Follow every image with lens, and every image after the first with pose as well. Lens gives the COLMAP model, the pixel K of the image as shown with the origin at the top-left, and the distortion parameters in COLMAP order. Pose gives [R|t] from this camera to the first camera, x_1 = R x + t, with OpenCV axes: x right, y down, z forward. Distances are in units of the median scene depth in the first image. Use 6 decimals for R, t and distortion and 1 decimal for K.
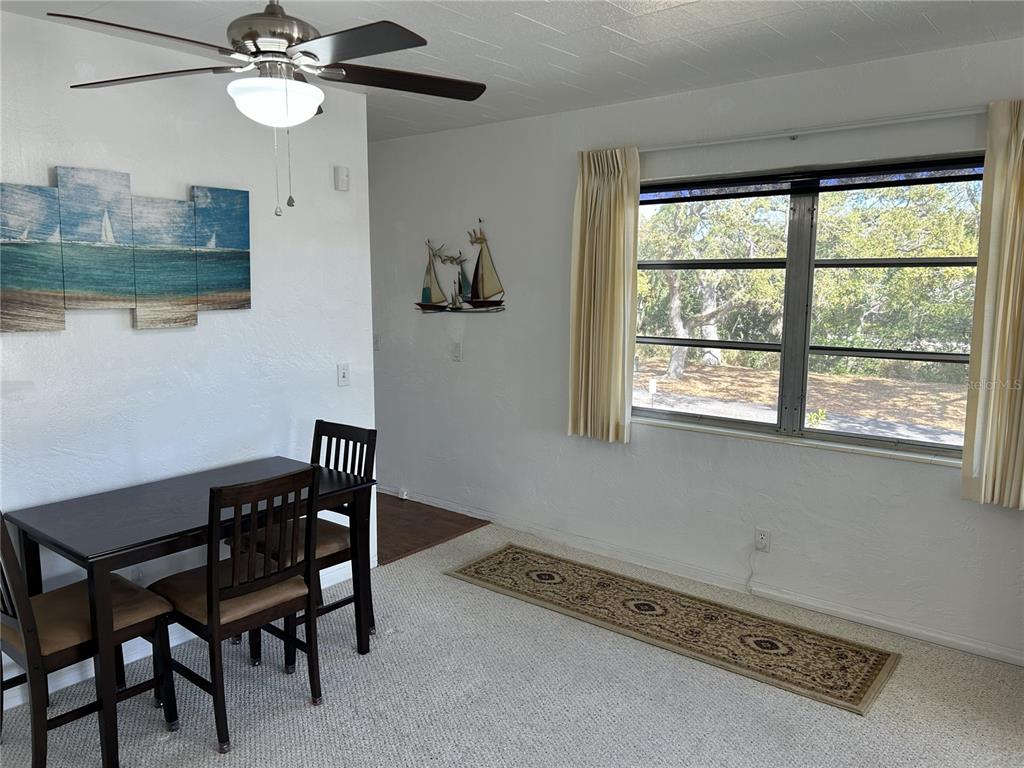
lens RADIAL K [[778.6, 0, 507.2], [0, 778.6, 392.8], [0, 0, 1]] dist [0.029904, -0.017080]
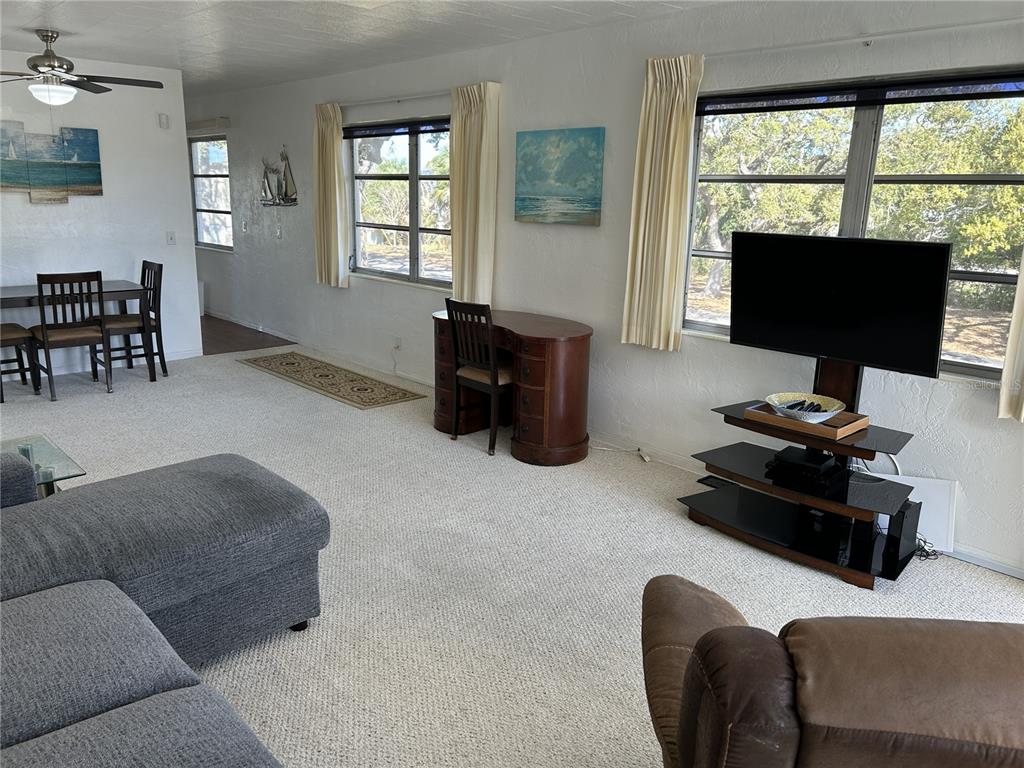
lens RADIAL K [[778.6, 0, 502.5], [0, 778.6, 389.3], [0, 0, 1]] dist [0.029904, -0.017080]
pose [[0.989582, 0.054571, -0.133224, 0.835556], [-0.040244, 0.993341, 0.107958, 0.103046], [0.138229, -0.101472, 0.985188, -0.698677]]
